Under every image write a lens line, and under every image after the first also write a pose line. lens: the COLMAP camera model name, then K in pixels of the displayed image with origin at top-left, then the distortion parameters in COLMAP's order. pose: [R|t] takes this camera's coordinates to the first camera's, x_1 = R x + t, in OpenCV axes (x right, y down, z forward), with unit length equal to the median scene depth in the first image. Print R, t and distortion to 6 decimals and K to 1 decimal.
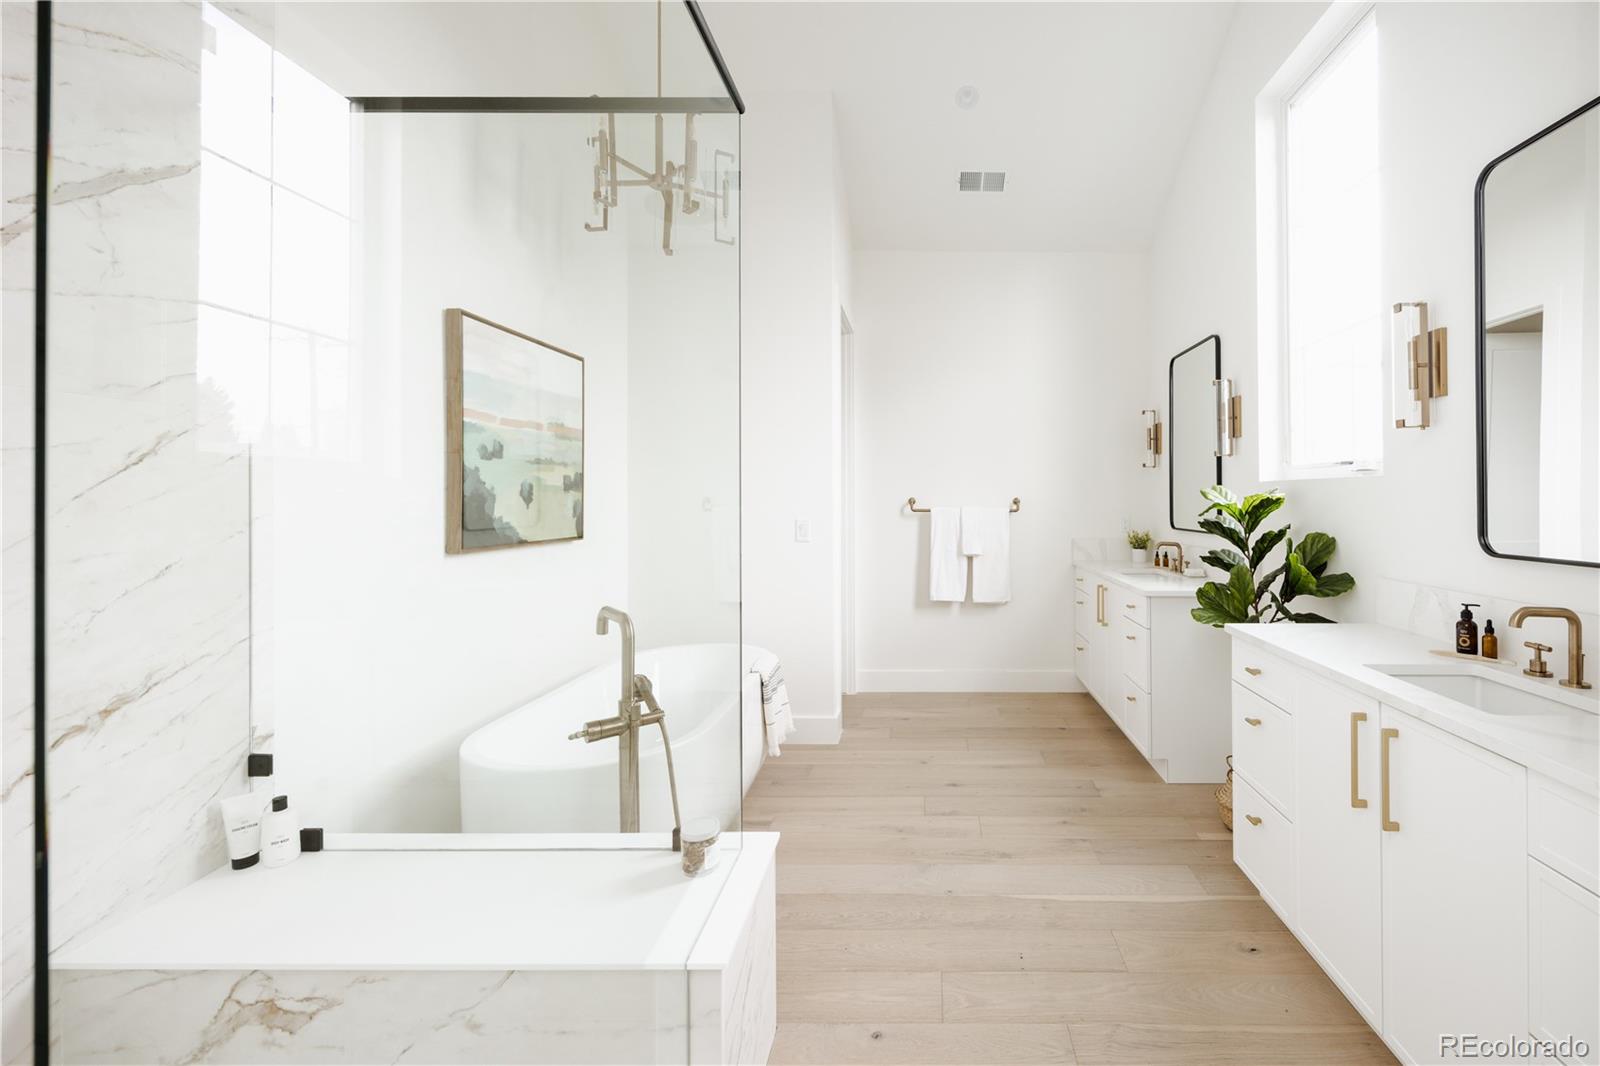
lens RADIAL K [[647.9, 0, 879.3], [0, 647.9, 496.8], [0, 0, 1]] dist [0.000557, 0.000326]
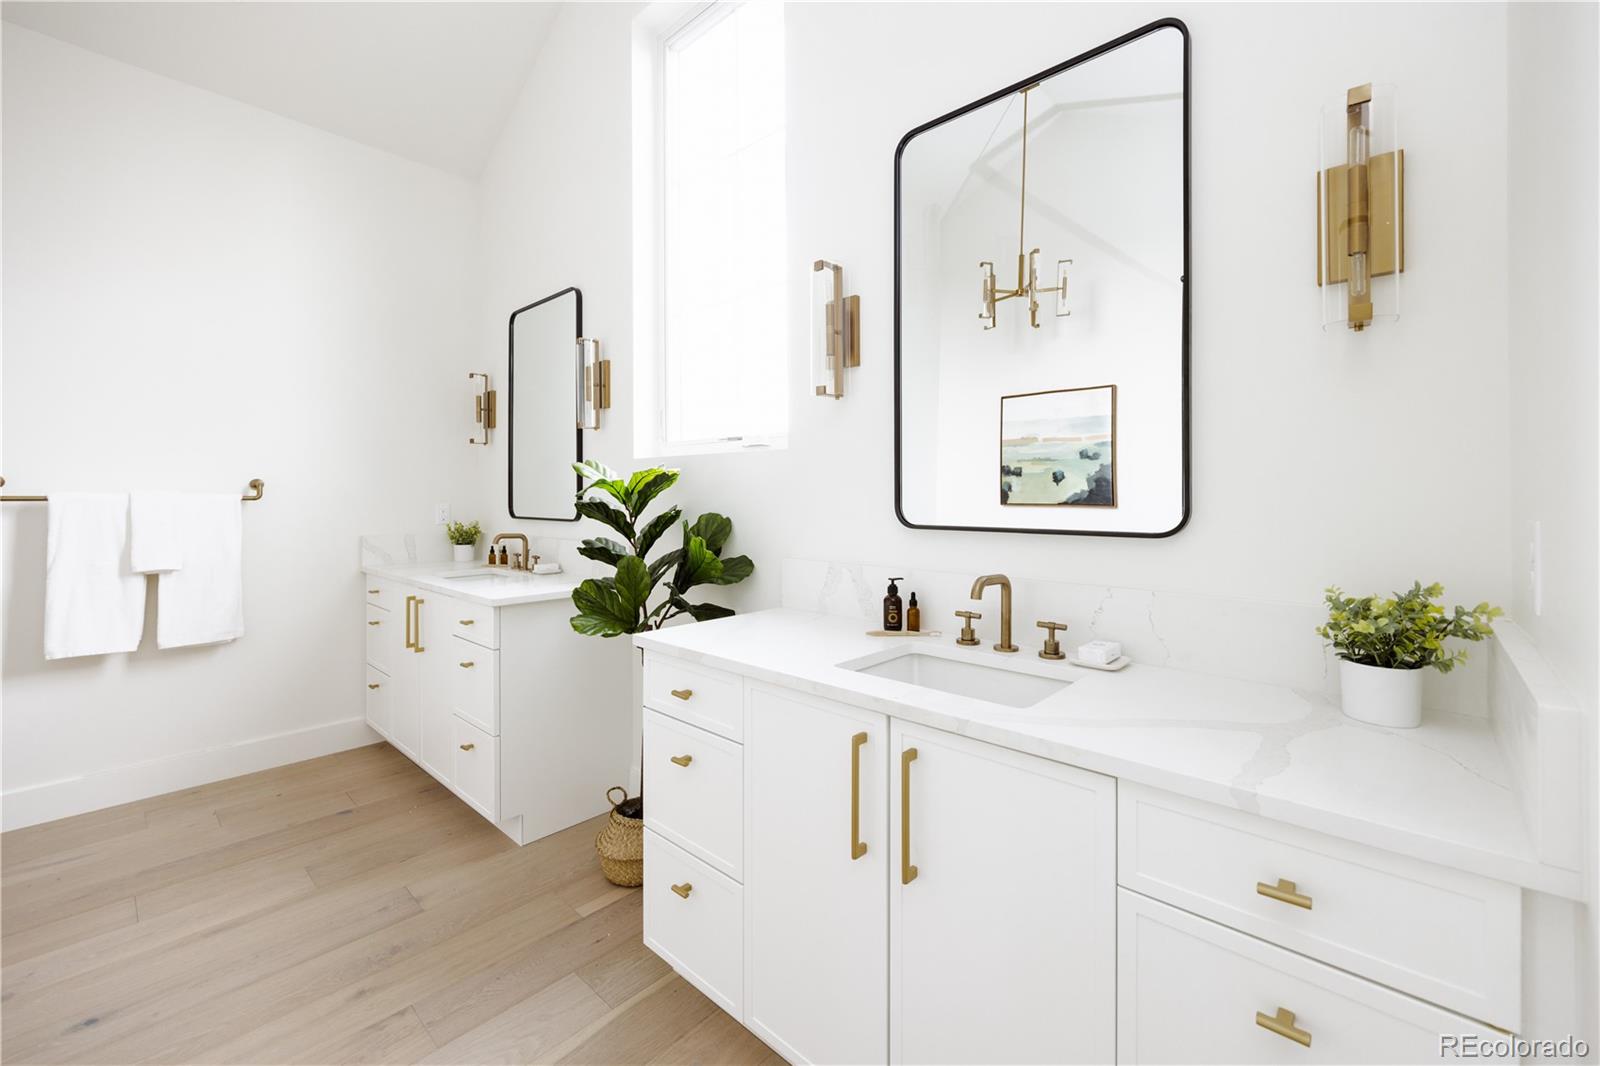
lens RADIAL K [[647.9, 0, 879.3], [0, 647.9, 496.8], [0, 0, 1]] dist [0.000557, 0.000326]
pose [[0.561409, 0.002005, 0.827536, 0.056136], [-0.012188, 0.999909, 0.005846, 0.022439], [-0.827449, -0.013368, 0.561382, 0.276408]]
